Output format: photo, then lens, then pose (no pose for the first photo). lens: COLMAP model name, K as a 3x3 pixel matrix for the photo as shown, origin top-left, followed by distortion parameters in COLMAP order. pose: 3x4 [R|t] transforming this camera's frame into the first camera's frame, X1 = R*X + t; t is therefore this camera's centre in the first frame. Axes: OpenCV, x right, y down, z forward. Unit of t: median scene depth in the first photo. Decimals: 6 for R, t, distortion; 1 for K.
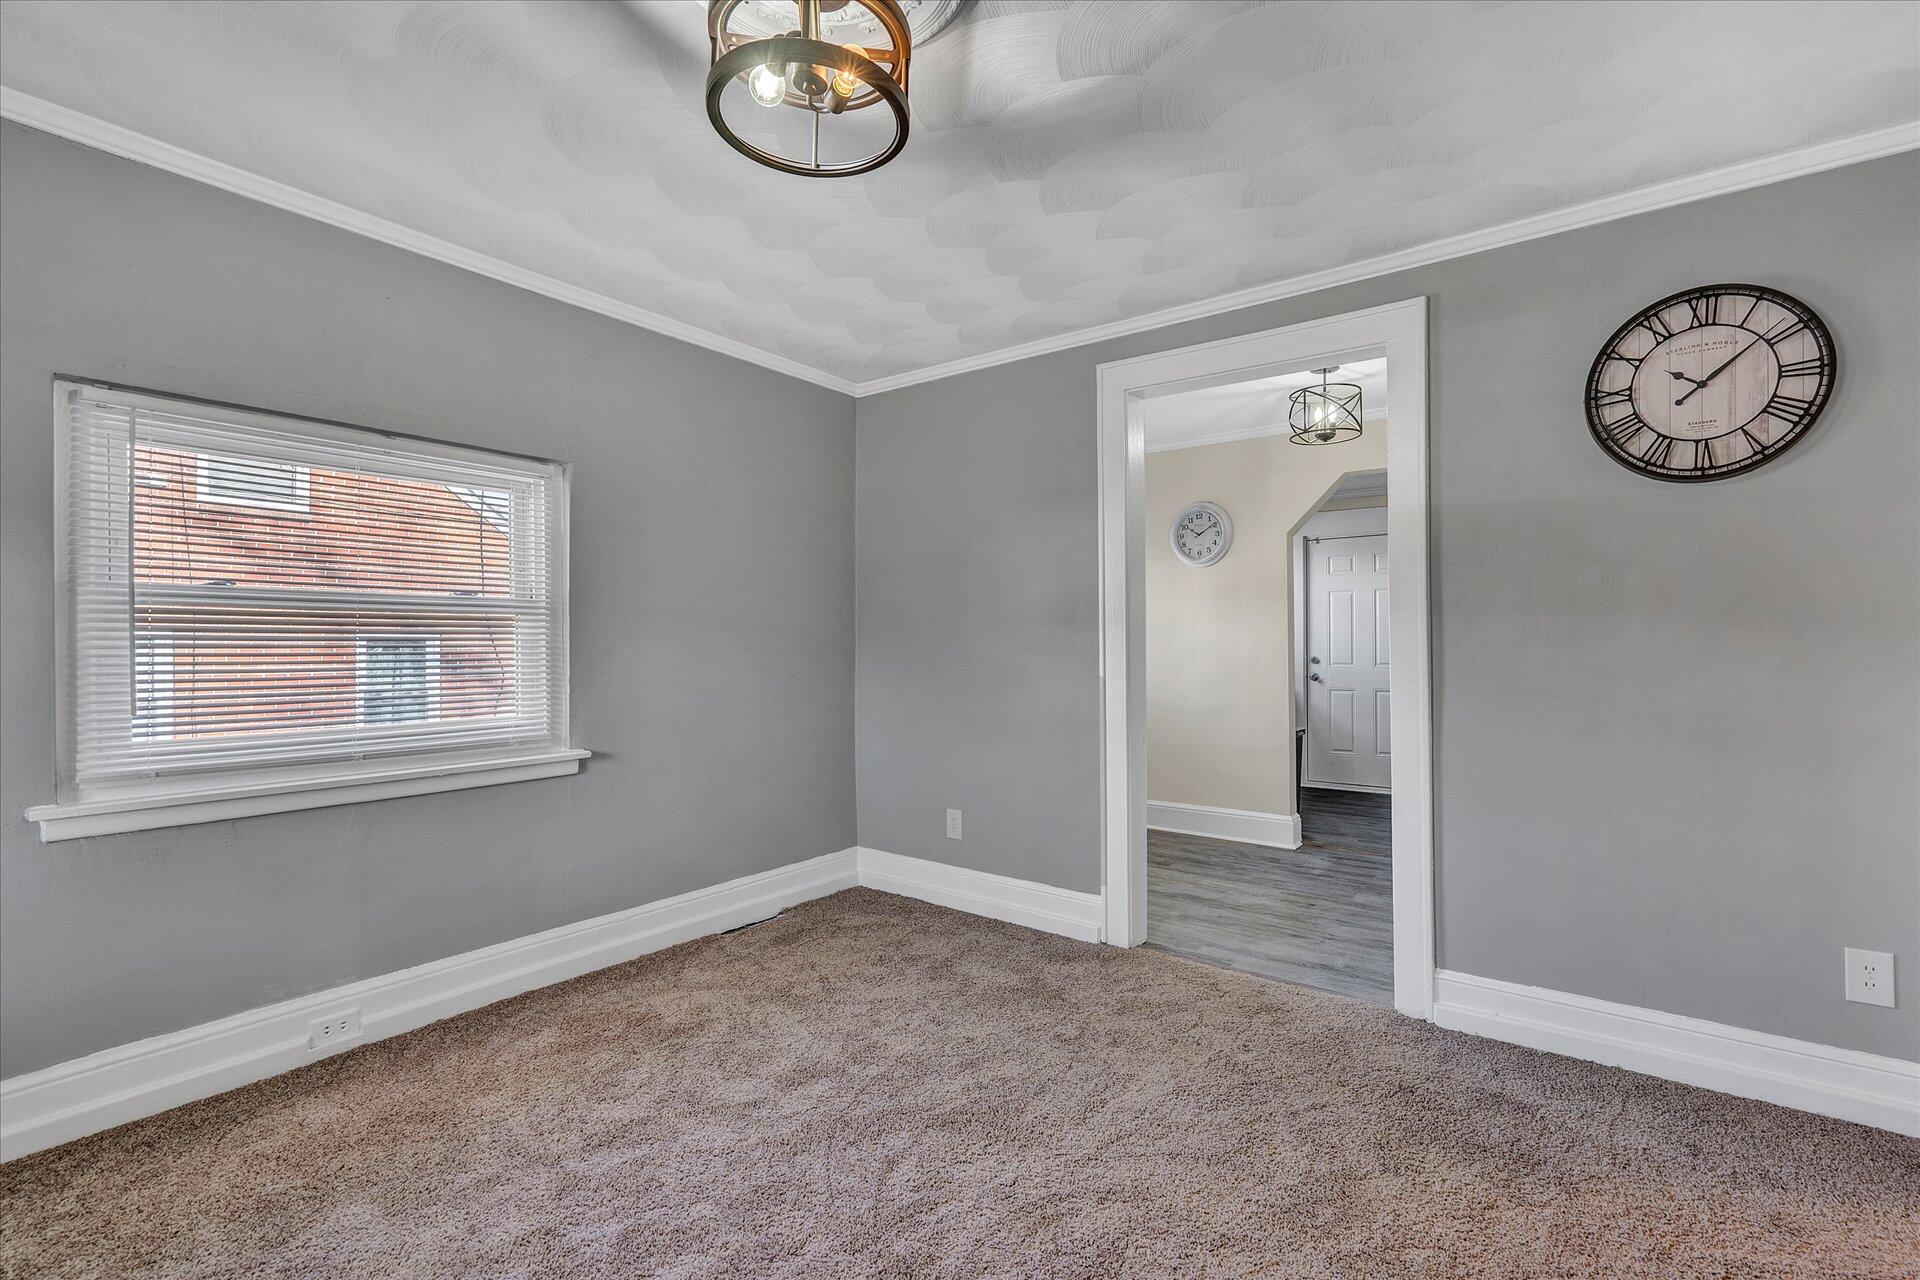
lens RADIAL K [[881.5, 0, 964.3], [0, 881.5, 641.2], [0, 0, 1]] dist [-0.001157, 0.001580]
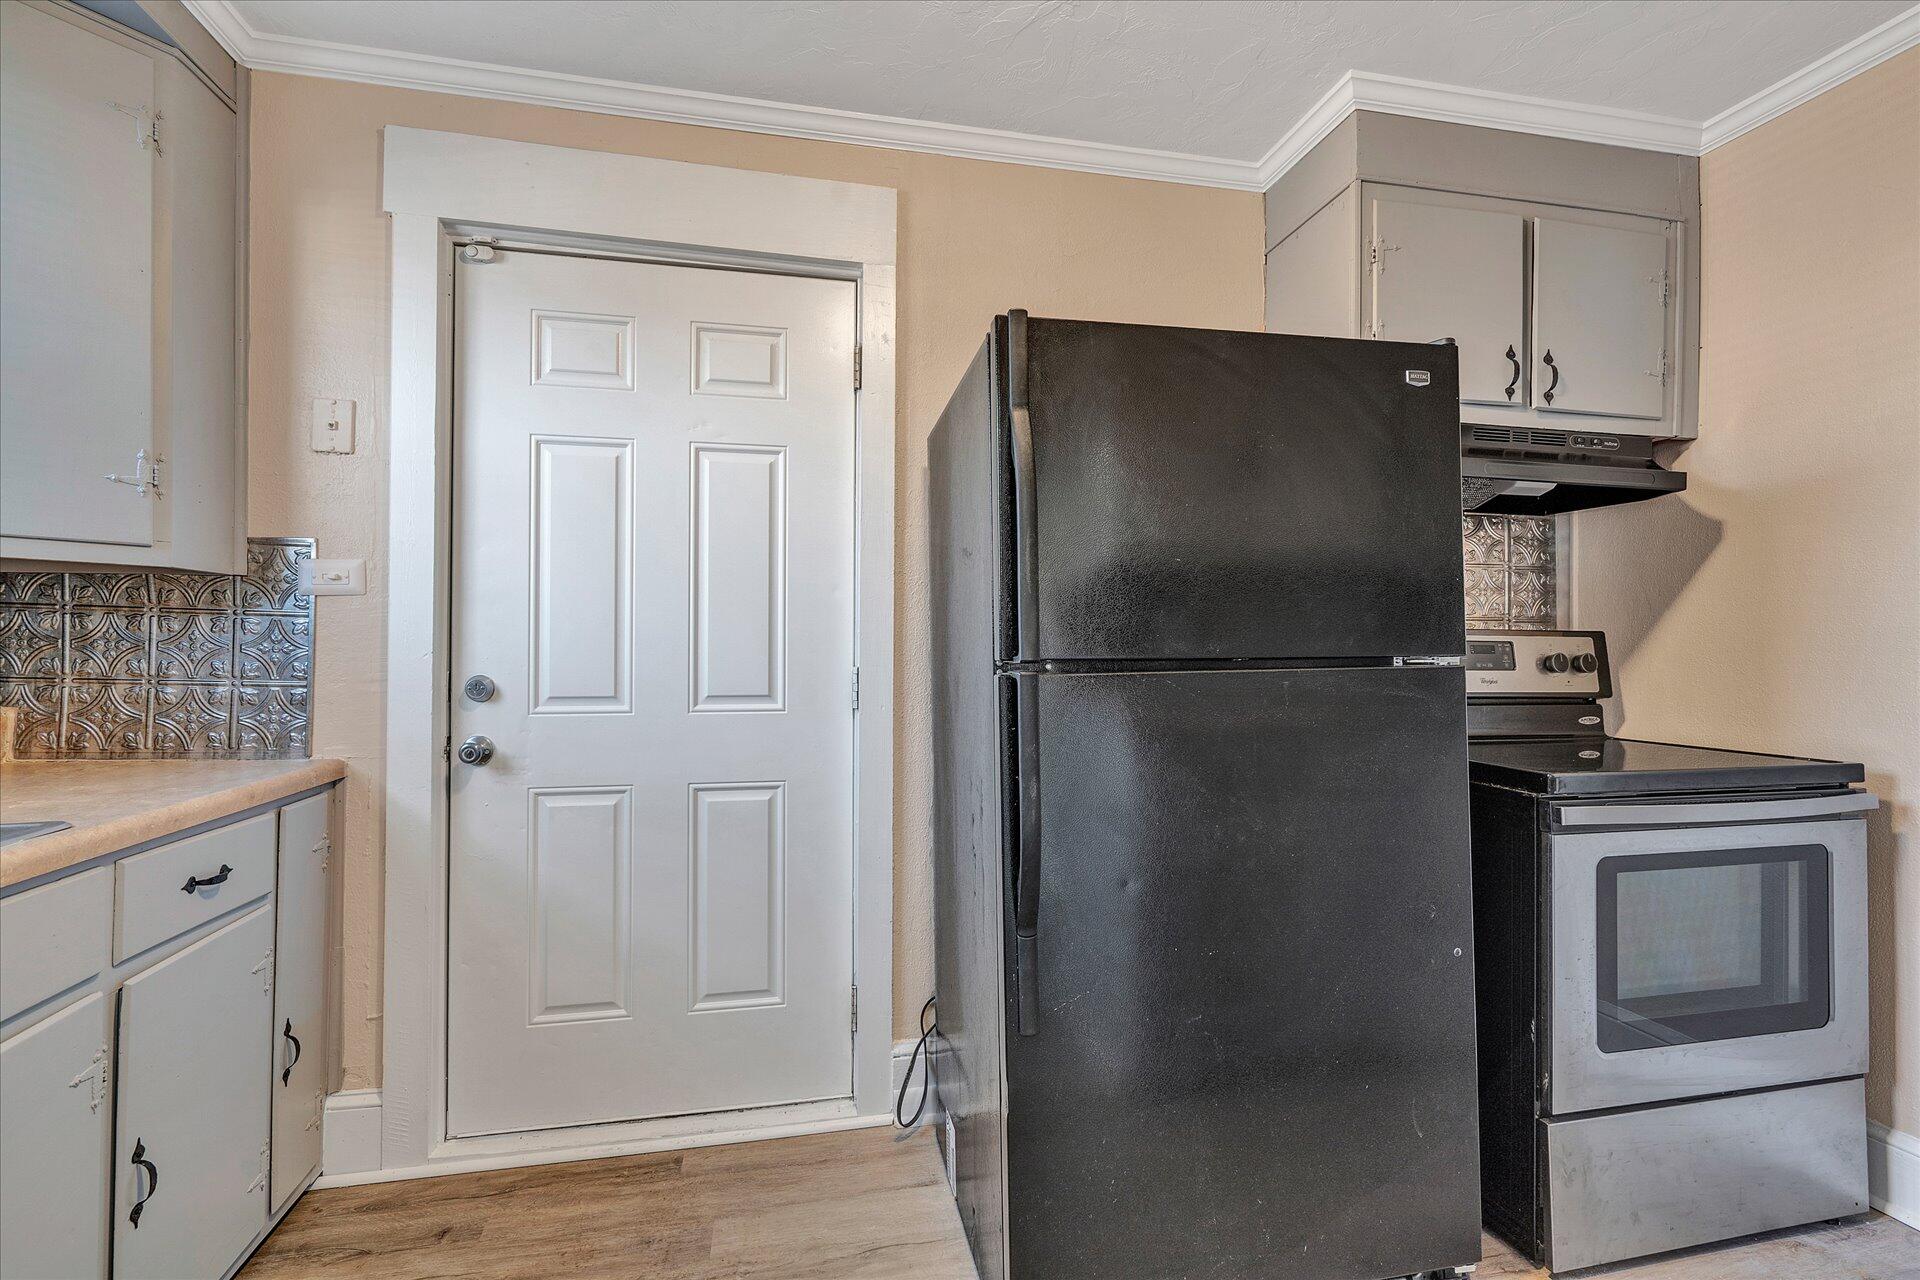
lens RADIAL K [[881.5, 0, 967.8], [0, 881.5, 640.3], [0, 0, 1]] dist [-0.001157, 0.001580]
pose [[0.651197, 0.011646, 0.758819, 0.390302], [-0.014952, 0.999885, -0.002515, 0.006528], [-0.758761, -0.009708, 0.651297, 0.956674]]
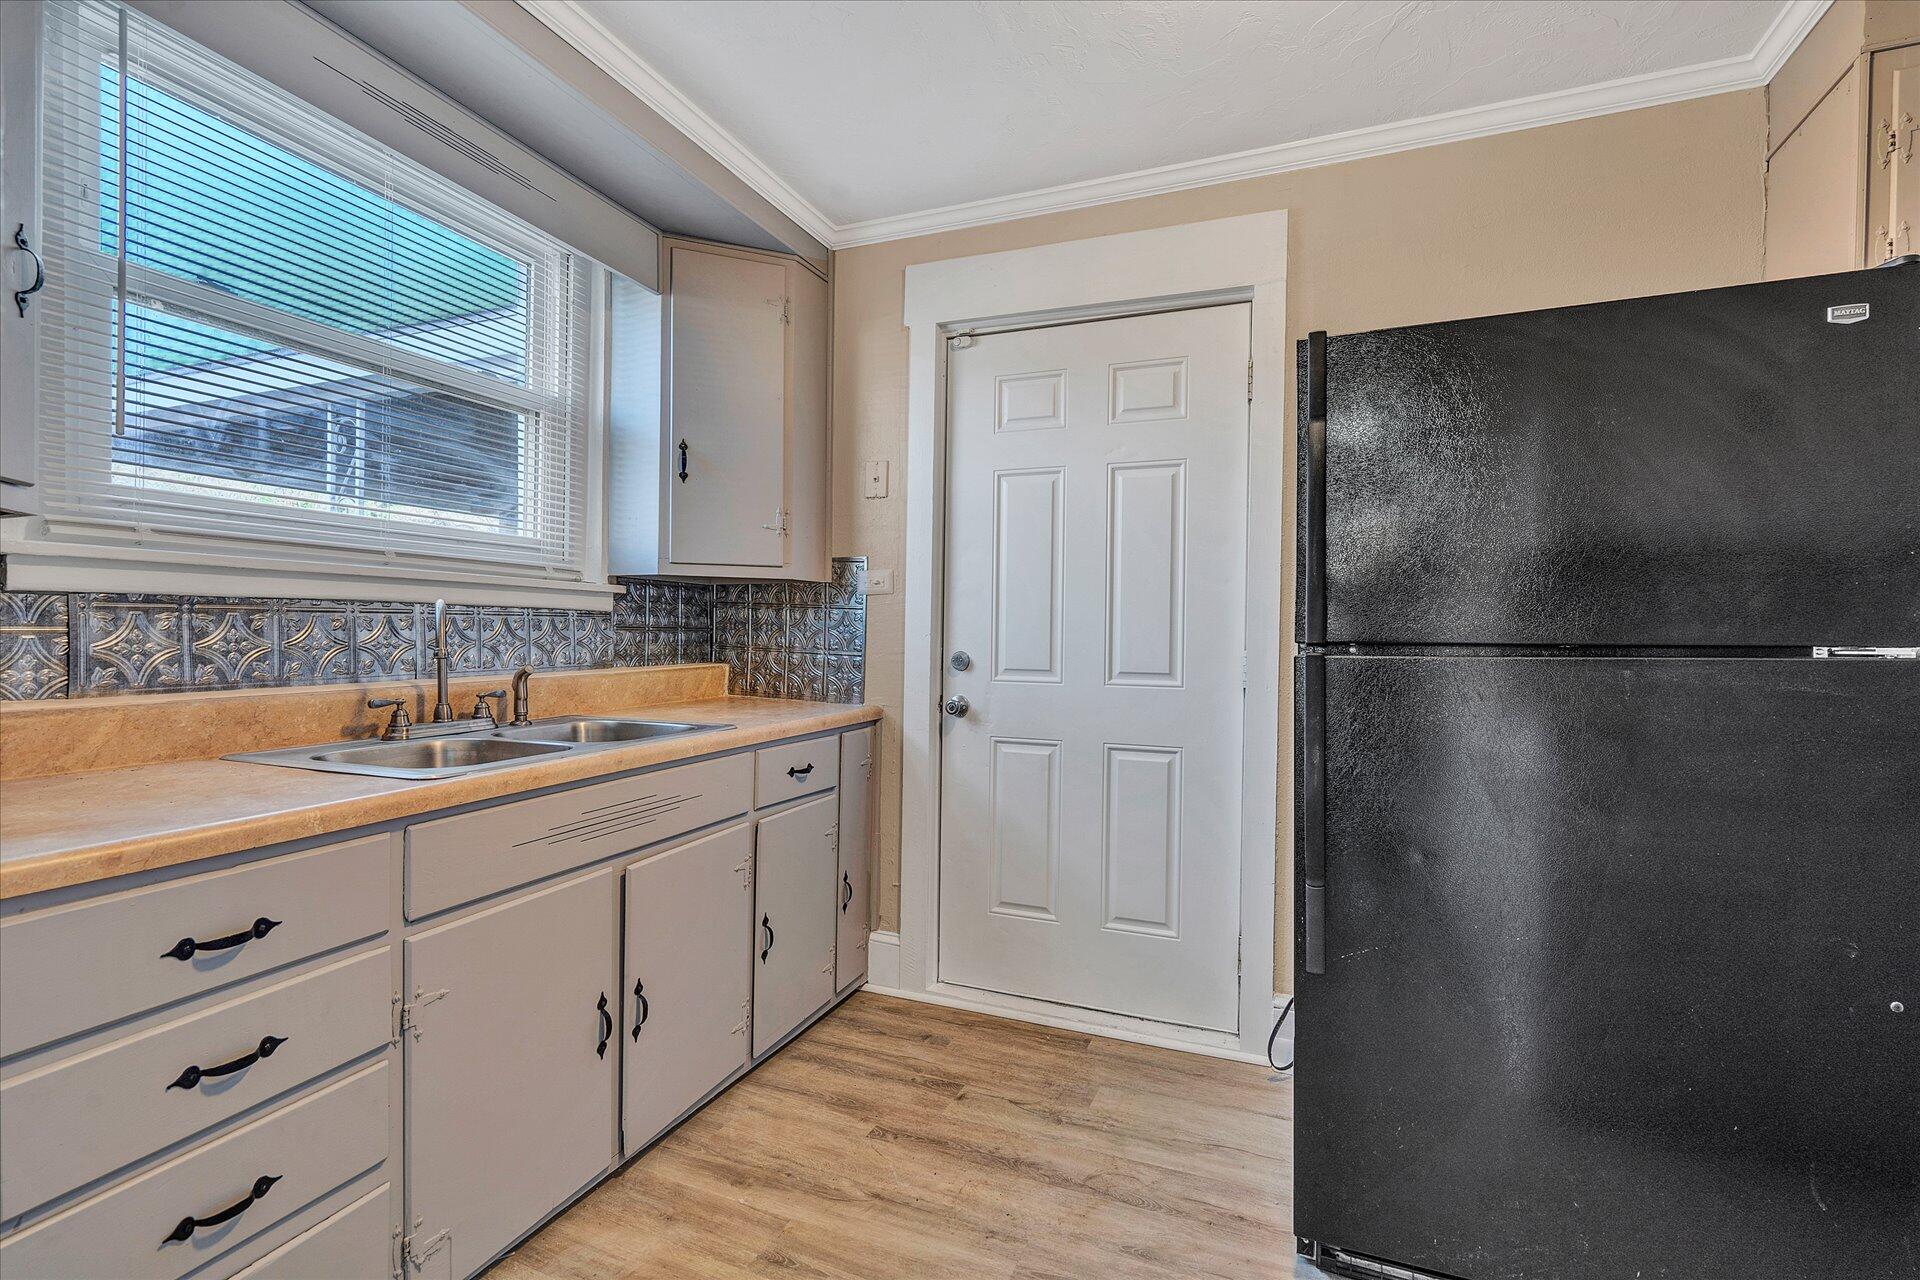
lens RADIAL K [[881.5, 0, 960.9], [0, 881.5, 643.2], [0, 0, 1]] dist [-0.001157, 0.001580]
pose [[0.966888, 0.014103, 0.254813, 0.408434], [-0.020309, 0.999557, 0.021738, 0.007624], [-0.254394, -0.026193, 0.966746, 0.864049]]
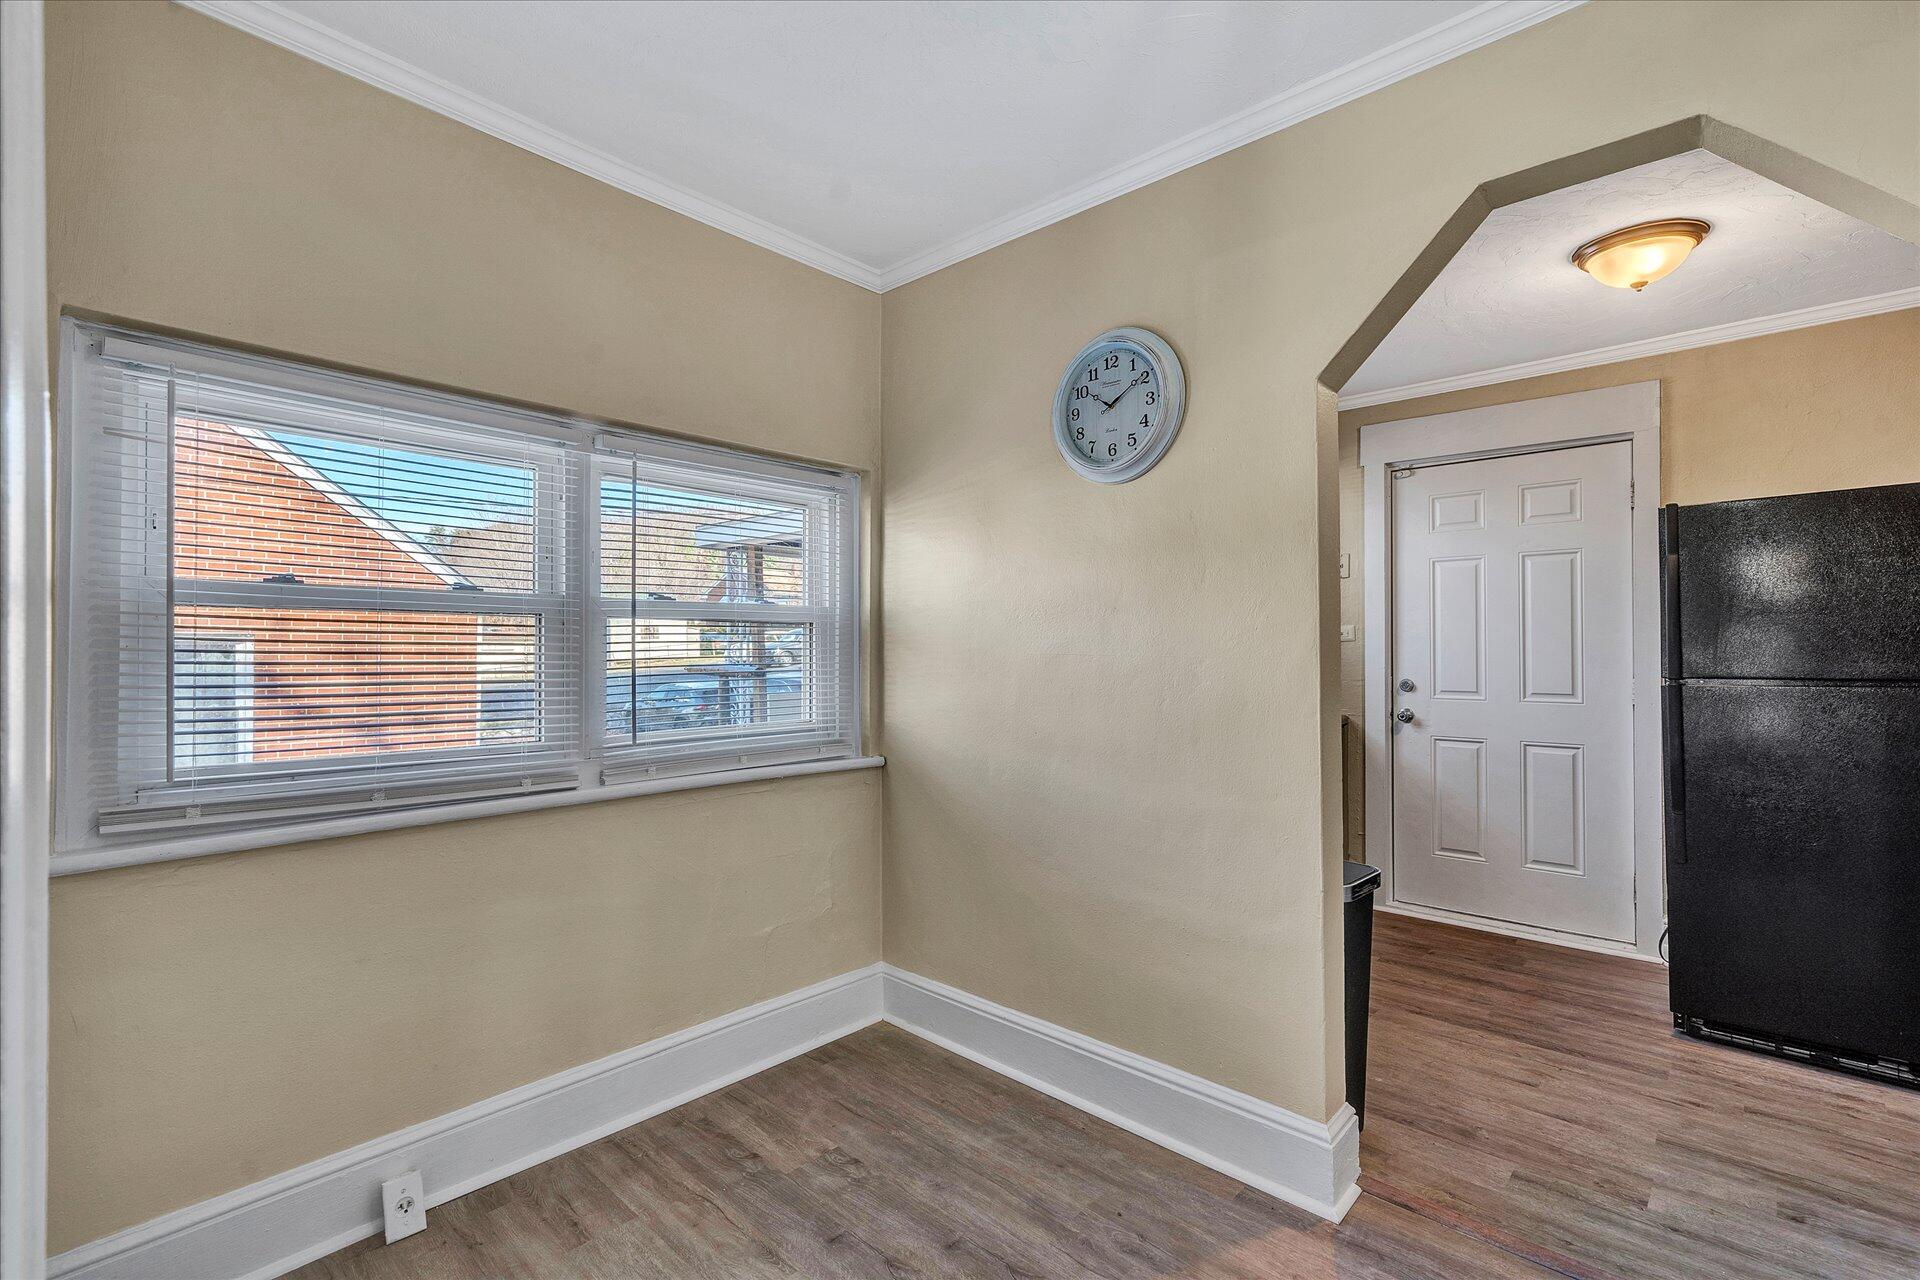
lens RADIAL K [[881.5, 0, 964.2], [0, 881.5, 646.1], [0, 0, 1]] dist [-0.001157, 0.001580]
pose [[0.995484, 0.000262, -0.094928, 0.233130], [0.000246, 0.999986, 0.005337, -0.008902], [0.094928, -0.005336, 0.995470, 0.567233]]
